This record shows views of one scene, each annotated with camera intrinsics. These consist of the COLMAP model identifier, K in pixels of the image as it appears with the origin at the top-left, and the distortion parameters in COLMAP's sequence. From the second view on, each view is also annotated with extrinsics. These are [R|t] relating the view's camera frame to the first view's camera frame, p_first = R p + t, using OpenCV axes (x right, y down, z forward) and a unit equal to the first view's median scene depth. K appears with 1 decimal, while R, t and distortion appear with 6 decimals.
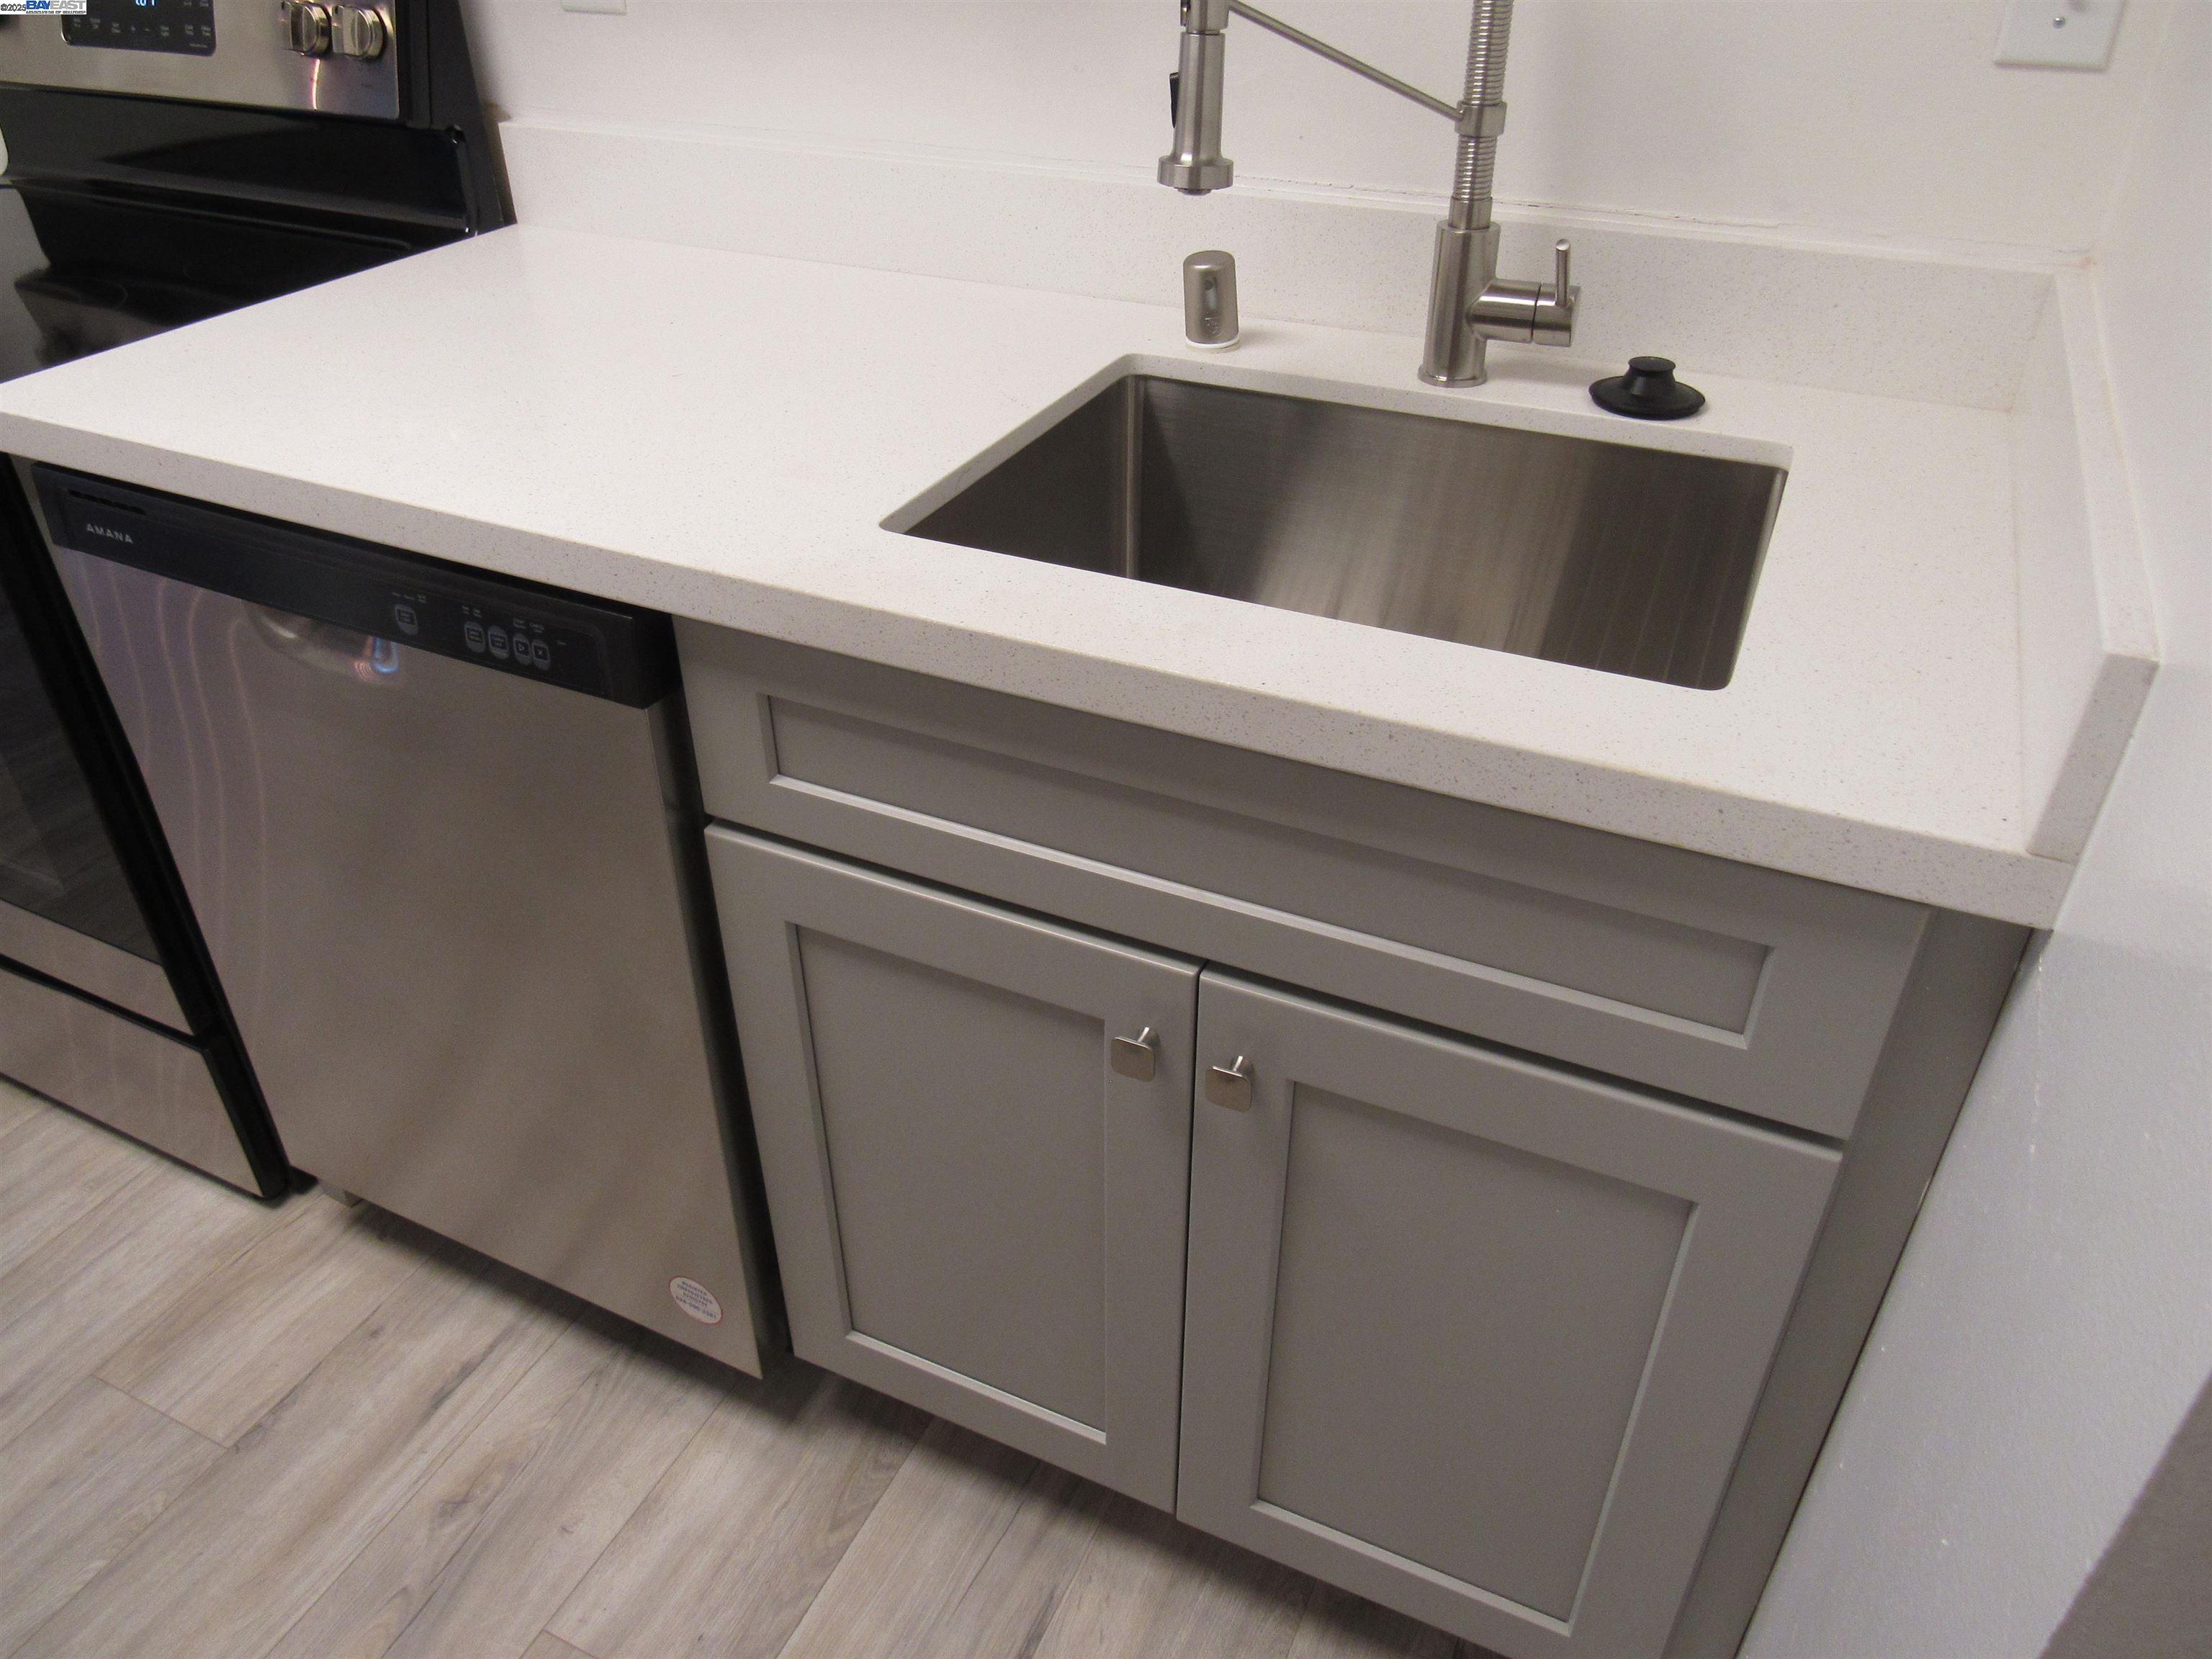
lens RADIAL K [[1584.3, 0, 1108.5], [0, 1584.3, 822.9], [0, 0, 1]] dist [-0.032095, -0.004660]
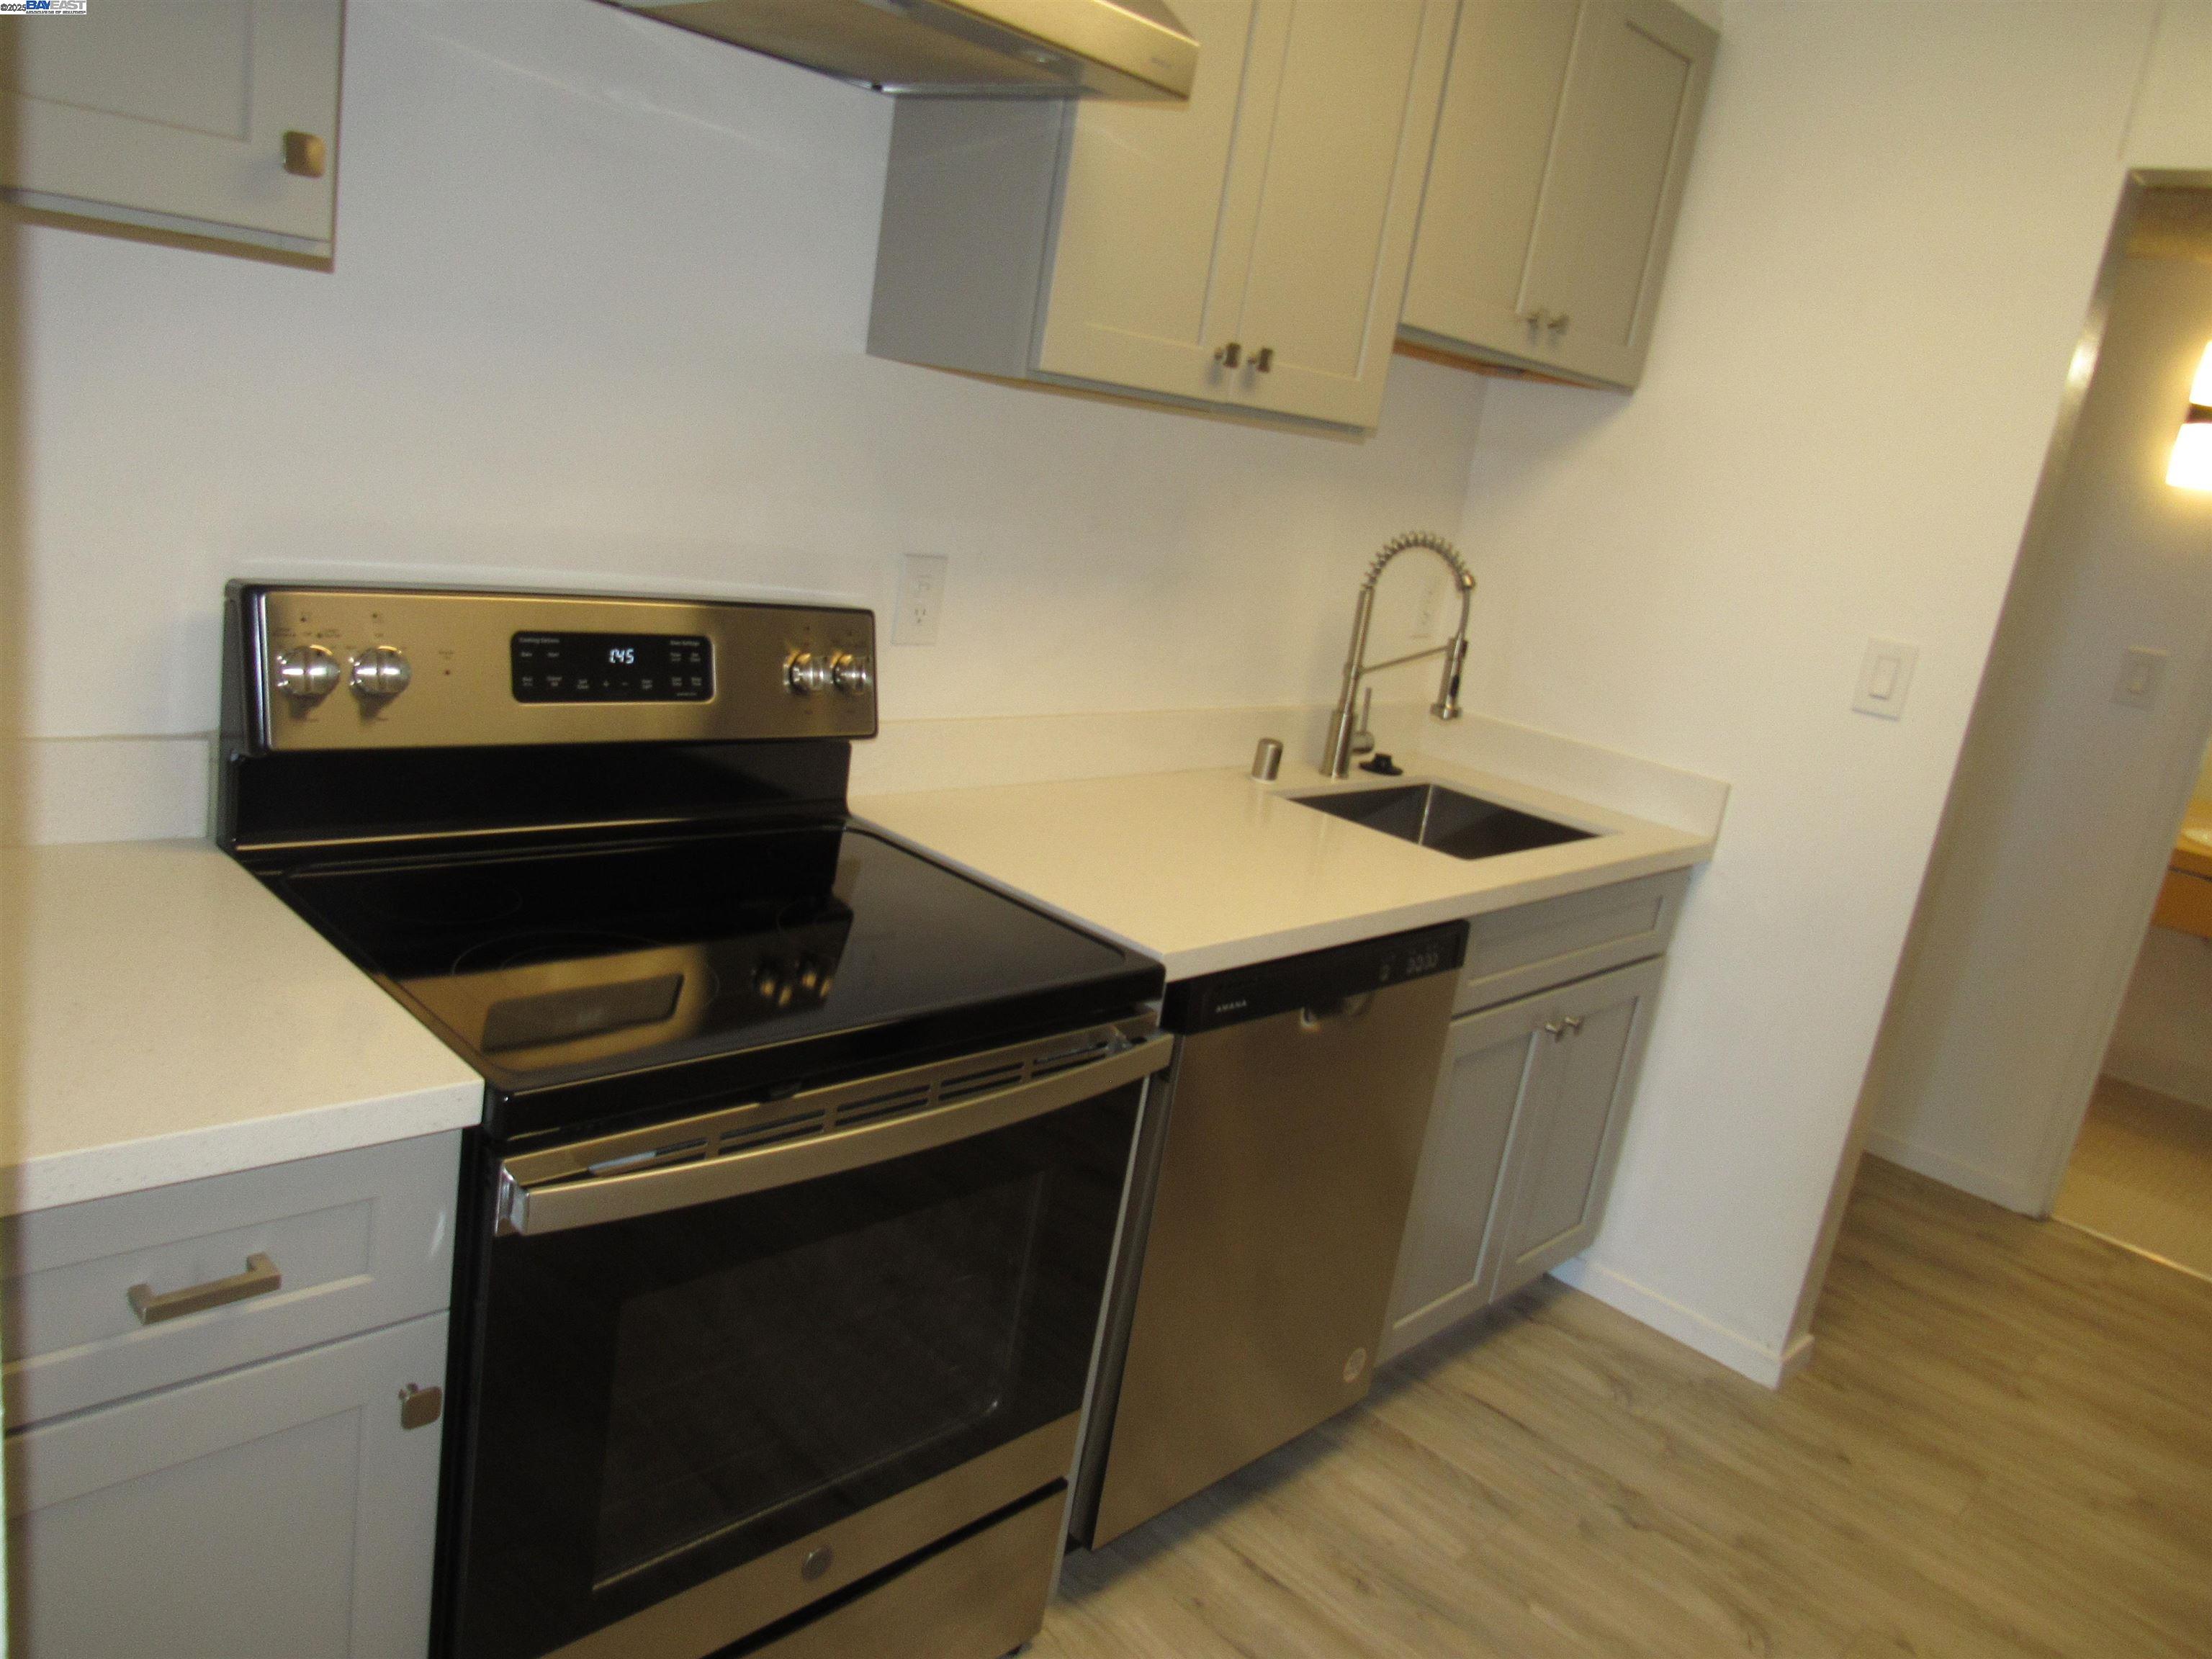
lens RADIAL K [[1592.7, 0, 1095.7], [0, 1592.7, 830.1], [0, 0, 1]] dist [-0.025079, 0.006195]
pose [[0.329930, -0.188824, 0.924928, -1.997096], [0.394505, 0.917710, 0.046627, -0.445828], [-0.857620, 0.349505, 0.377273, 0.450526]]
